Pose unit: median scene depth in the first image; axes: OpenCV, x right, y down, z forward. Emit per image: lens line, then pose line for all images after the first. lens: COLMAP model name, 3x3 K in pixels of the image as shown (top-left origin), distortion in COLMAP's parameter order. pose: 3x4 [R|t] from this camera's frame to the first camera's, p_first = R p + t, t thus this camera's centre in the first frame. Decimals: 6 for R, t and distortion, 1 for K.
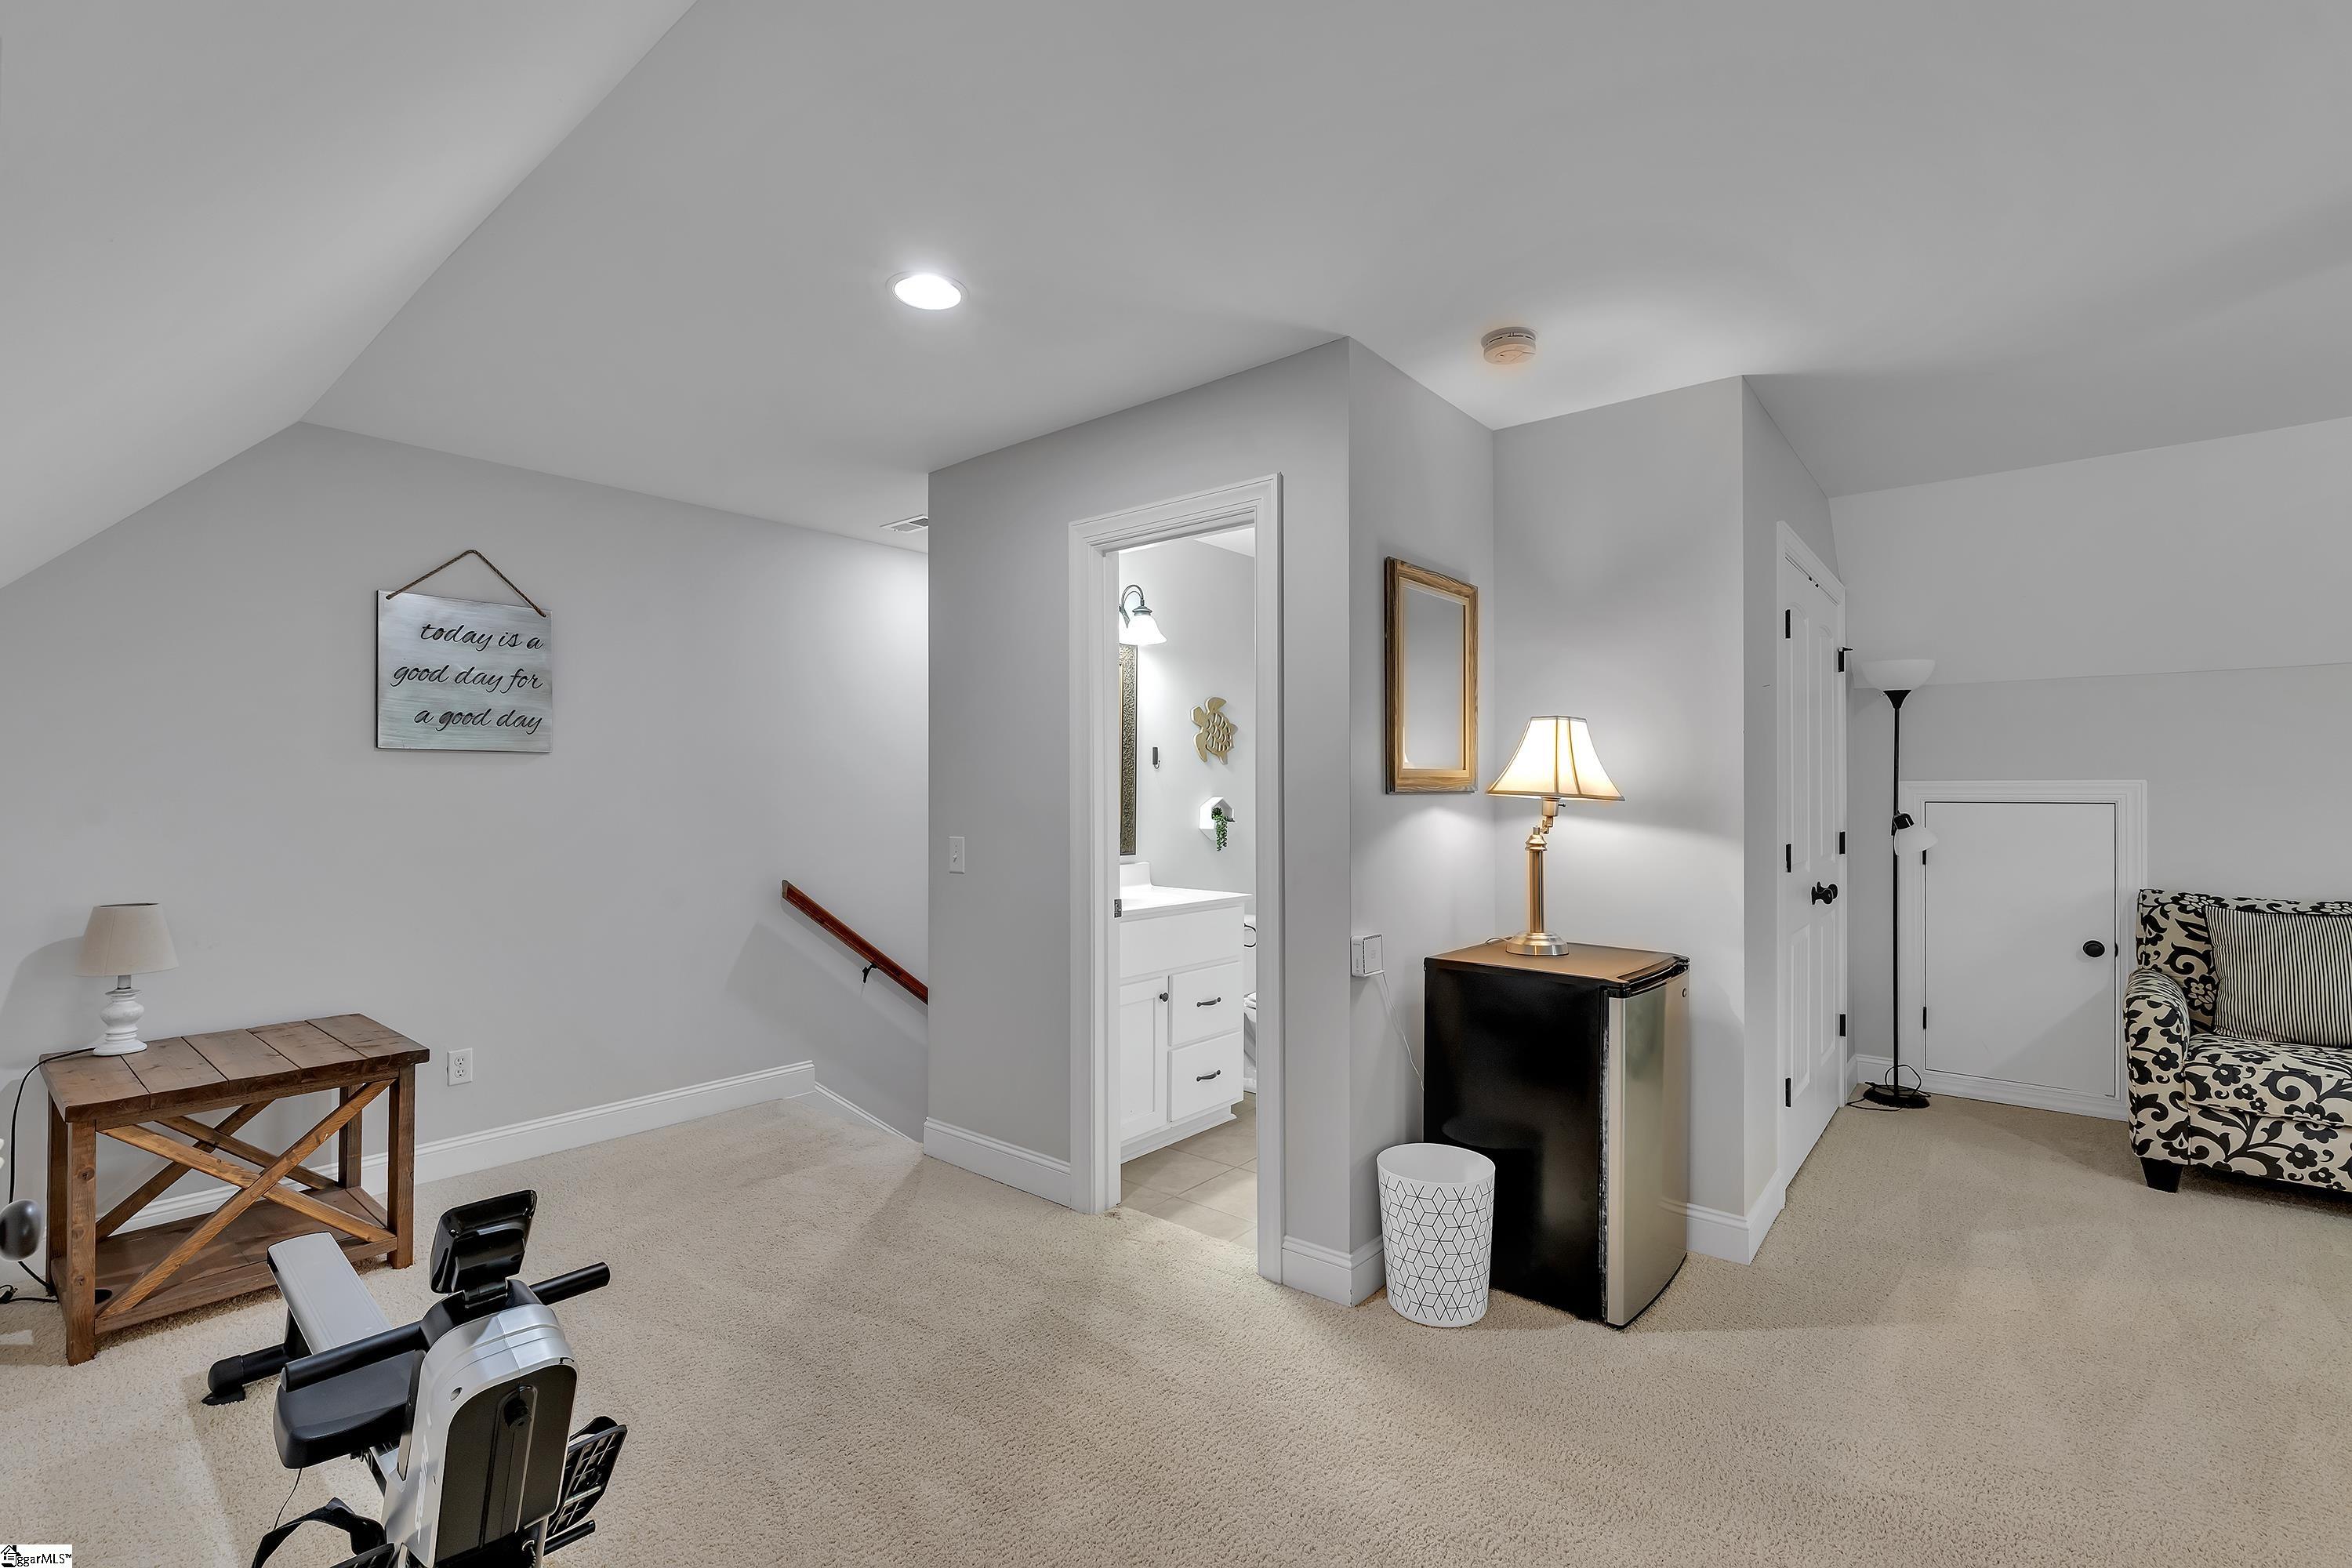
lens RADIAL K [[1033.5, 0, 1169.0], [0, 1033.5, 794.7], [0, 0, 1]] dist [-0.003963, -0.000058]
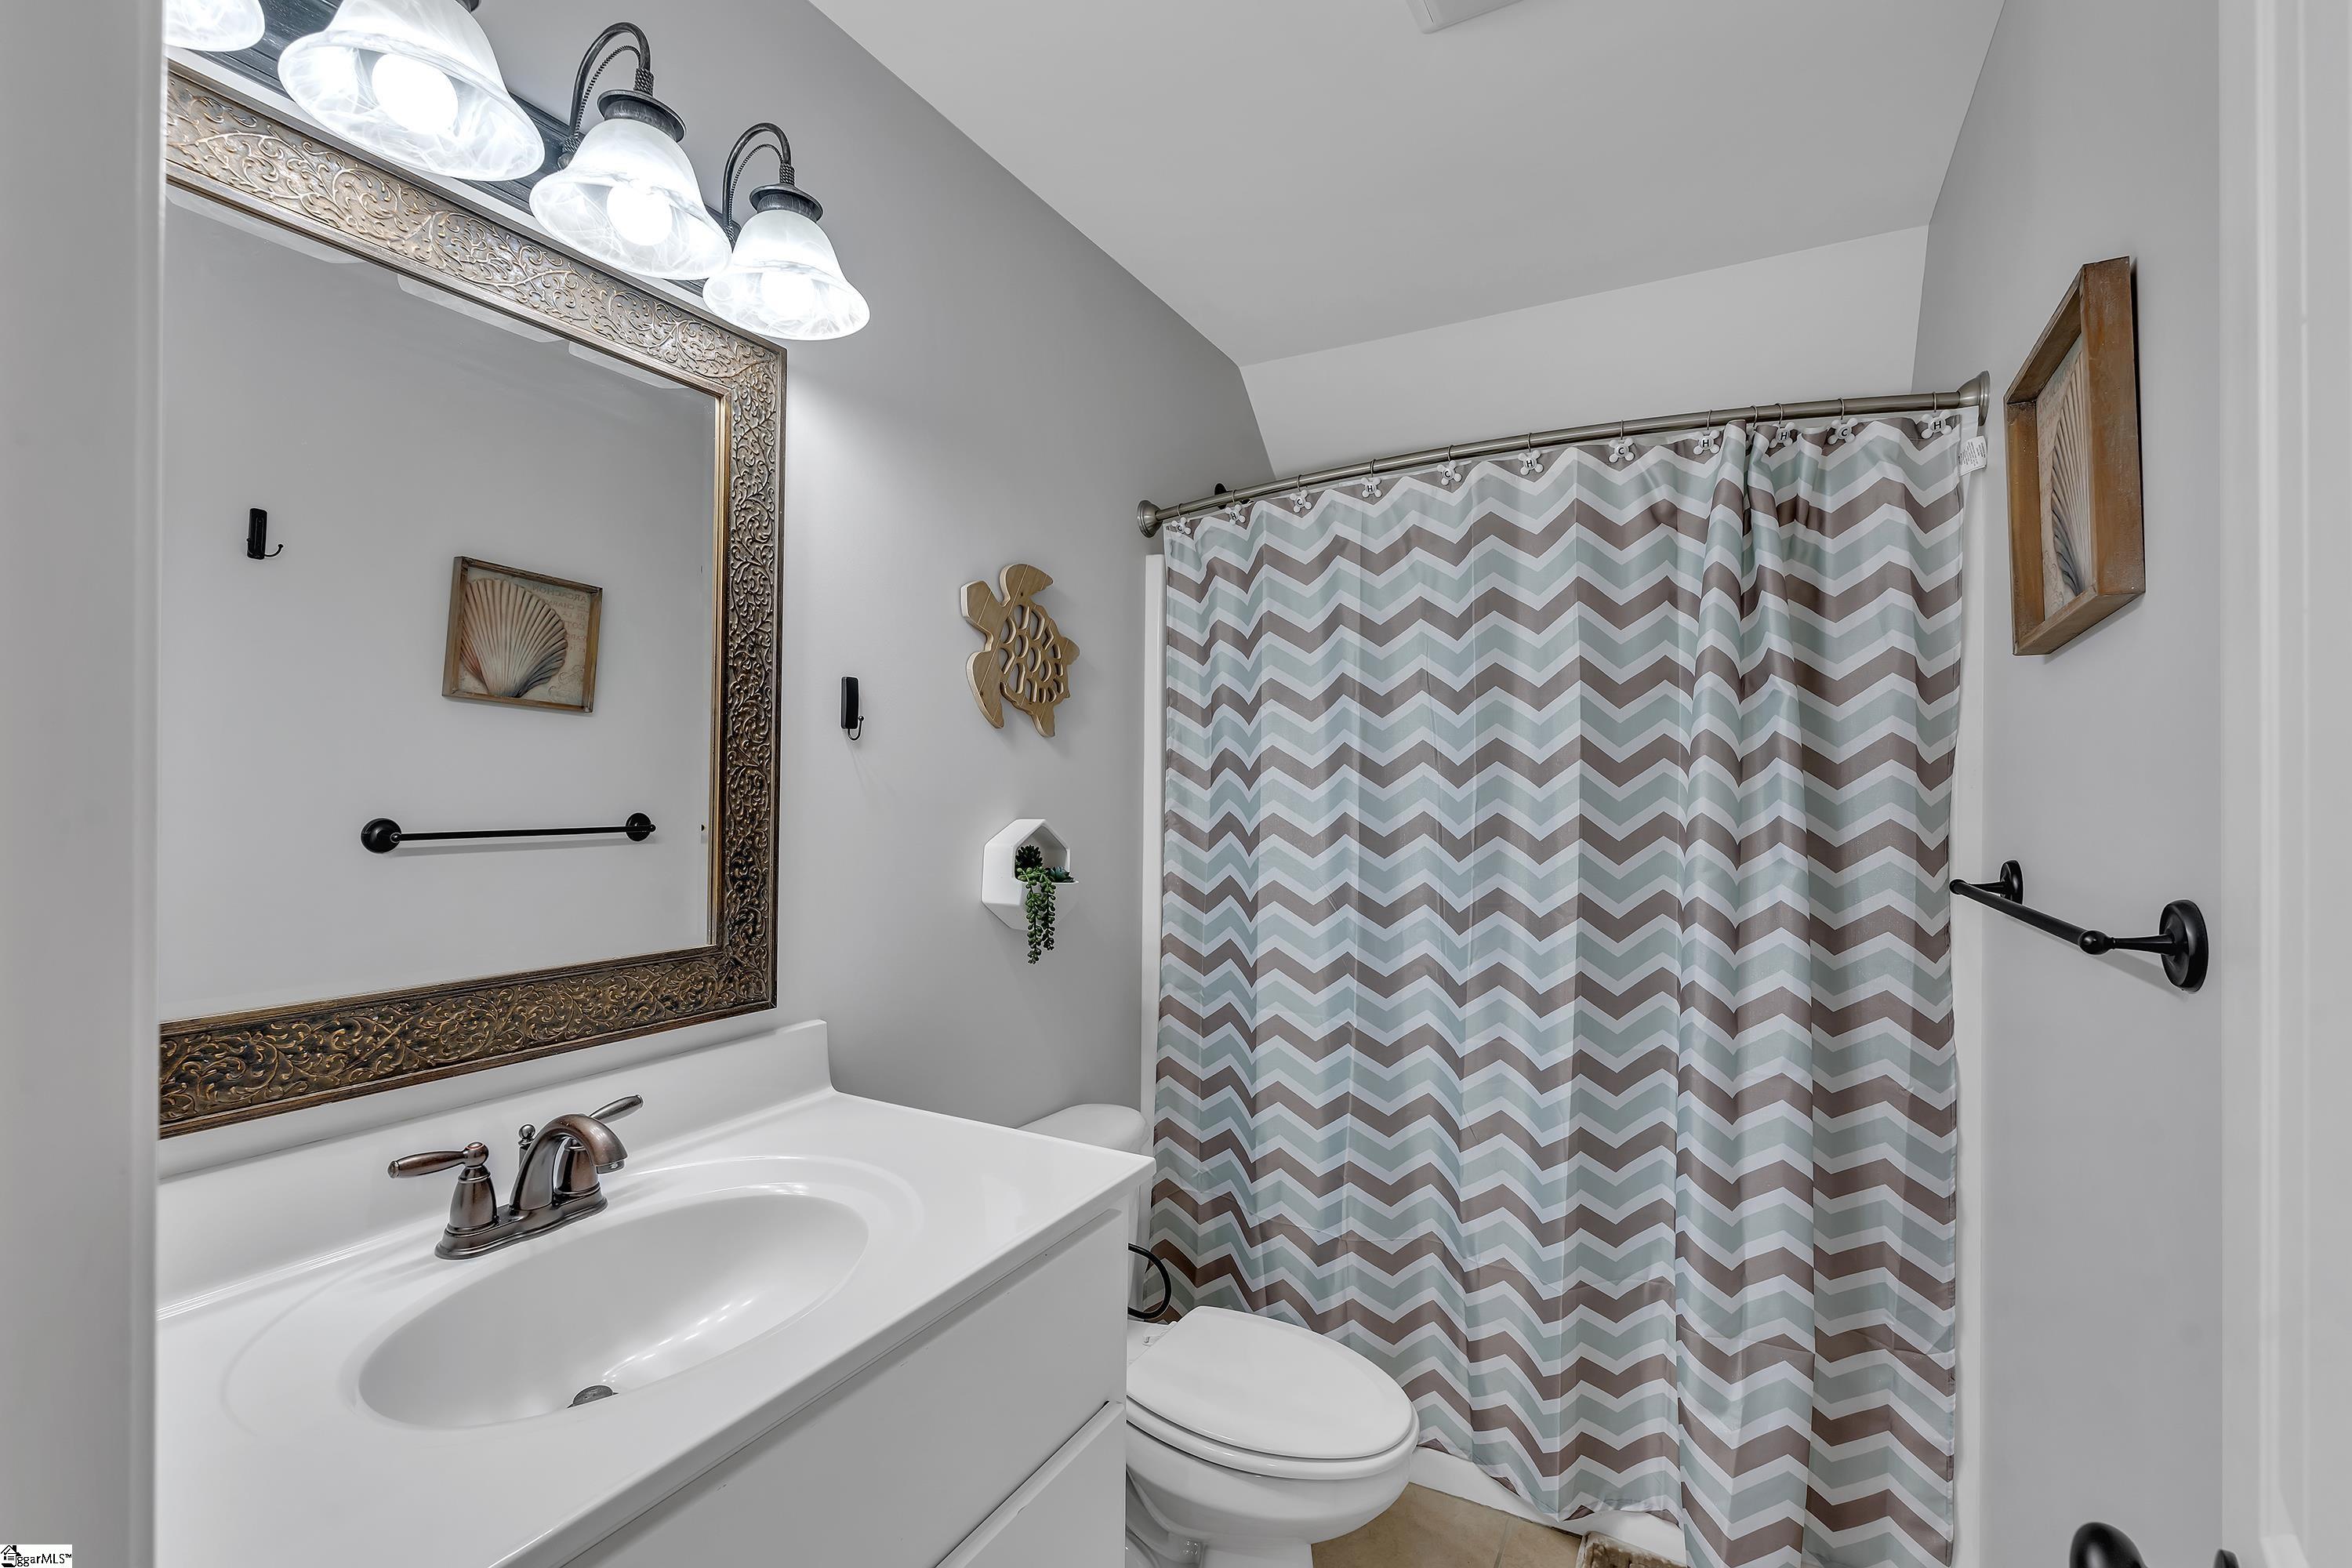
lens RADIAL K [[1033.5, 0, 1177.9], [0, 1033.5, 788.0], [0, 0, 1]] dist [-0.003963, -0.000058]
pose [[0.977529, 0.004655, 0.210747, 0.019466], [-0.002986, 0.999962, -0.008241, -0.006770], [-0.210778, 0.007427, 0.977506, 0.613020]]
